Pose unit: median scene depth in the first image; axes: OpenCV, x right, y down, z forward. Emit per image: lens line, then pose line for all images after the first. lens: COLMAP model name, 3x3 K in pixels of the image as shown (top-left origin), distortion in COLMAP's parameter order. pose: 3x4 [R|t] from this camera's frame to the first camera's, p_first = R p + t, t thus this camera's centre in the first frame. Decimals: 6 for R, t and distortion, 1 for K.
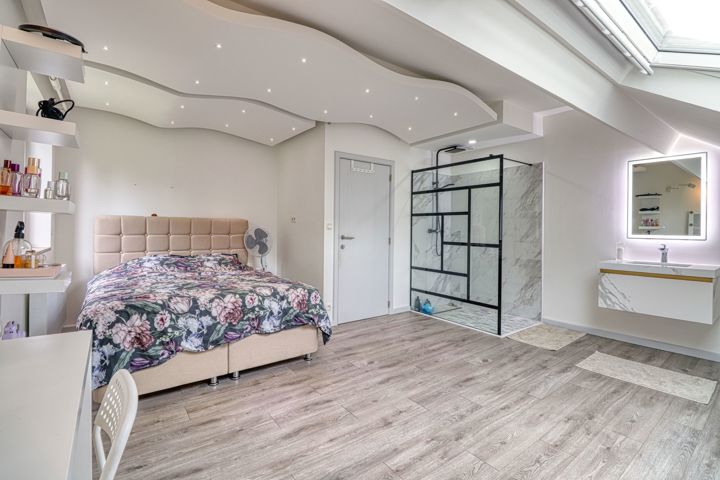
lens RADIAL K [[333.9, 0, 359.8], [0, 333.9, 228.9], [0, 0, 1]] dist [-0.001226, -0.010775]
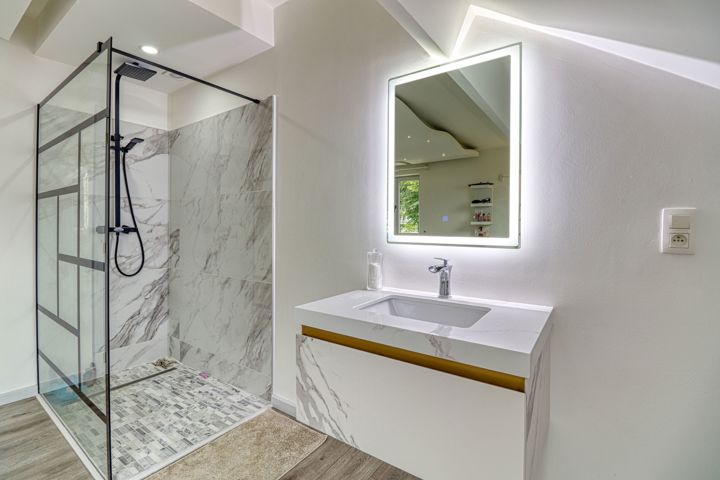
lens RADIAL K [[333.9, 0, 359.8], [0, 333.9, 228.9], [0, 0, 1]] dist [-0.001226, -0.010775]
pose [[0.952148, -0.007211, 0.305553, 0.696051], [0.004720, 0.999949, 0.008889, 0.003976], [-0.305602, -0.007022, 0.952134, 0.625835]]
